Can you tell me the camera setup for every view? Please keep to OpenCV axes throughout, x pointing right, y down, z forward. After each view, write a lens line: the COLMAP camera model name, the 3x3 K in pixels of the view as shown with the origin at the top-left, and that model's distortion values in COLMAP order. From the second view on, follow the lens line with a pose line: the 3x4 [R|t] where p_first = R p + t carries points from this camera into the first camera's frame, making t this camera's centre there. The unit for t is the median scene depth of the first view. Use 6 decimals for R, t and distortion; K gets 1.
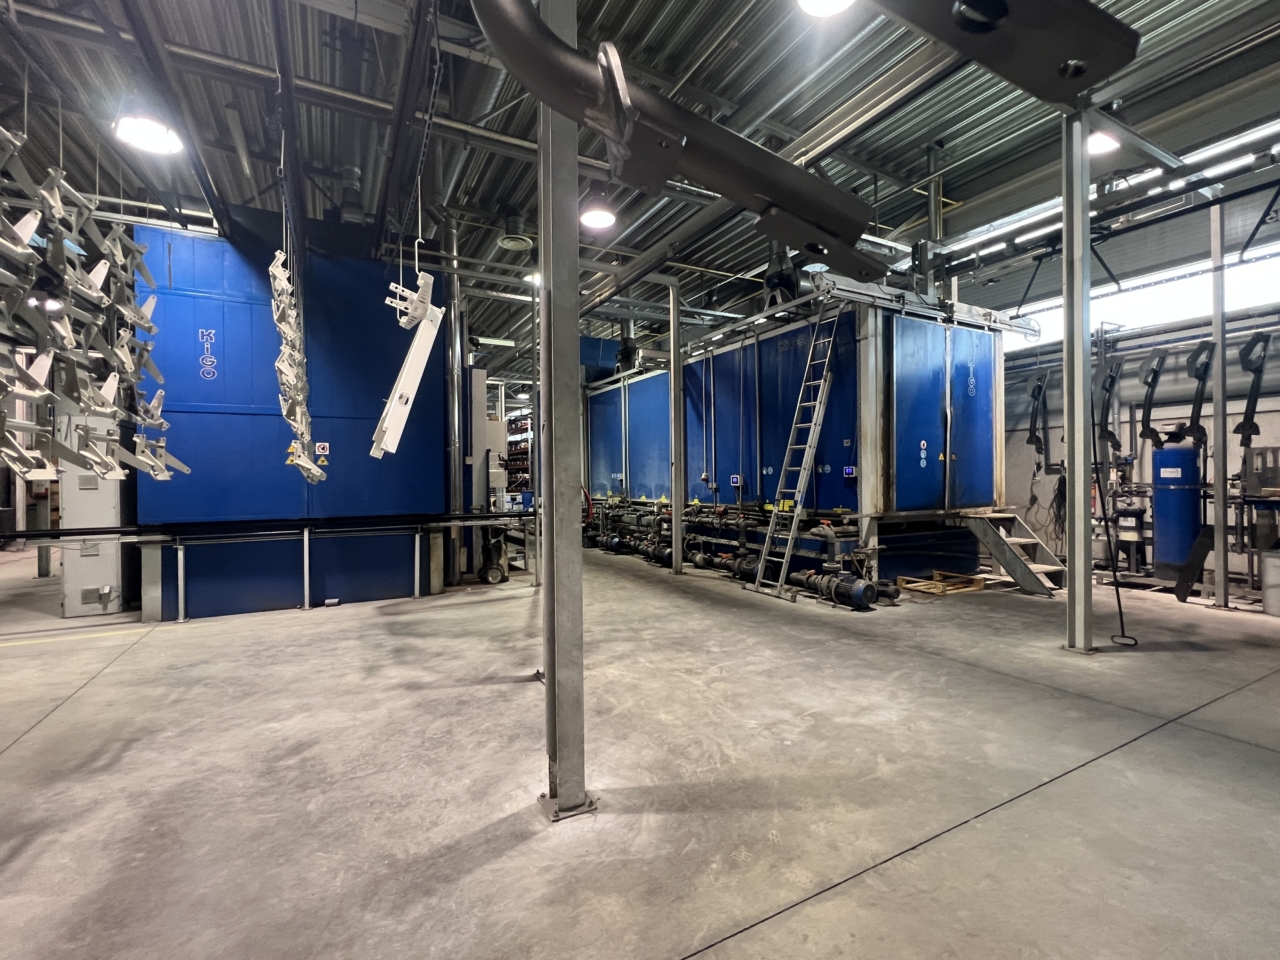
lens RADIAL K [[568.2, 0, 632.2], [0, 568.2, 473.8], [0, 0, 1]] dist [-0.001124, -0.000634]
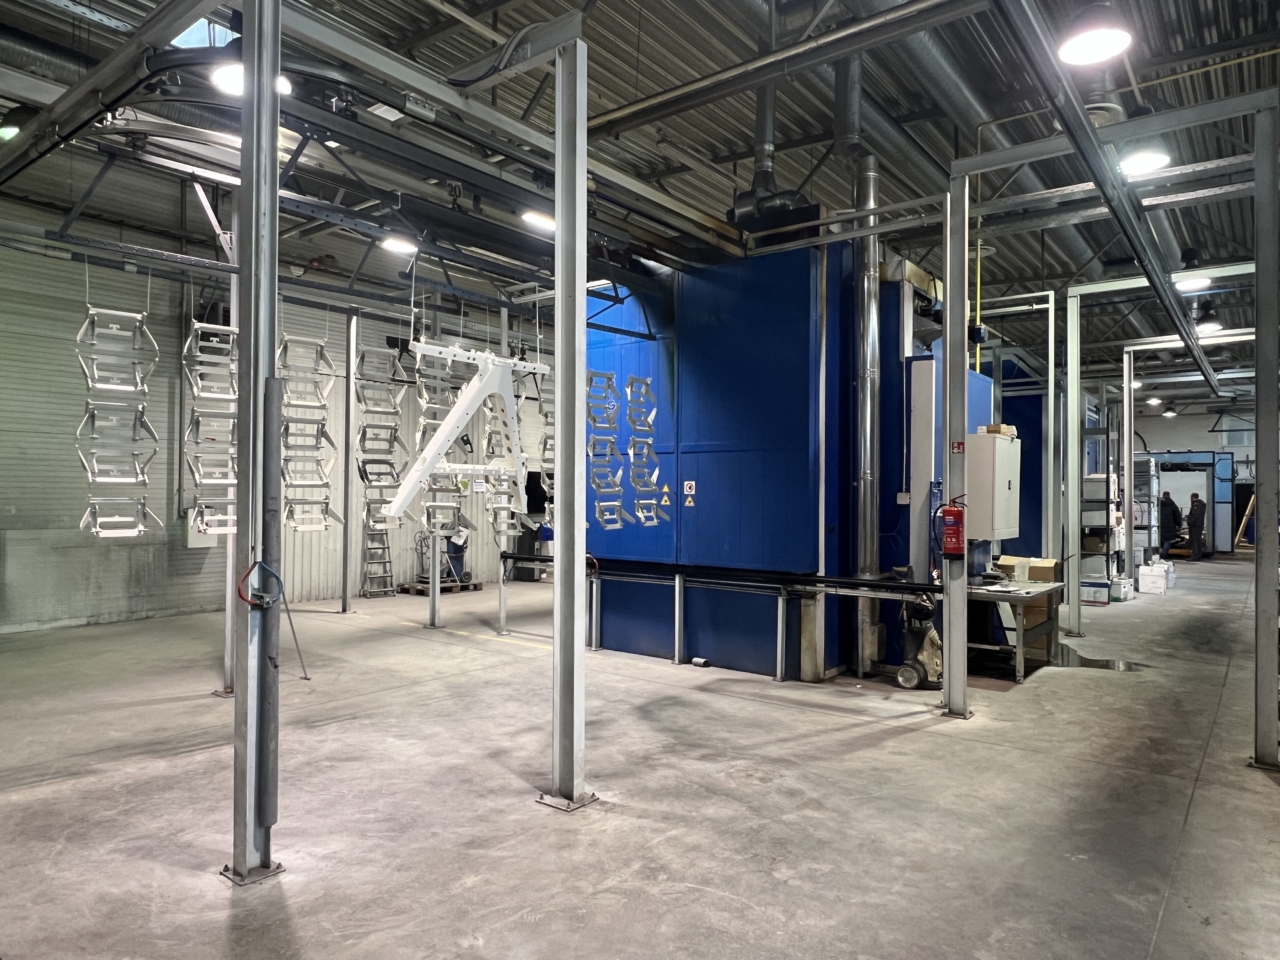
lens RADIAL K [[816.7, 0, 637.8], [0, 816.7, 483.1], [0, 0, 1]] dist [-0.003872, 0.000960]
pose [[0.413264, 0.003430, -0.910605, 0.860466], [-0.005534, 0.999984, 0.001256, -0.076910], [0.910594, 0.004520, 0.413277, 0.573444]]
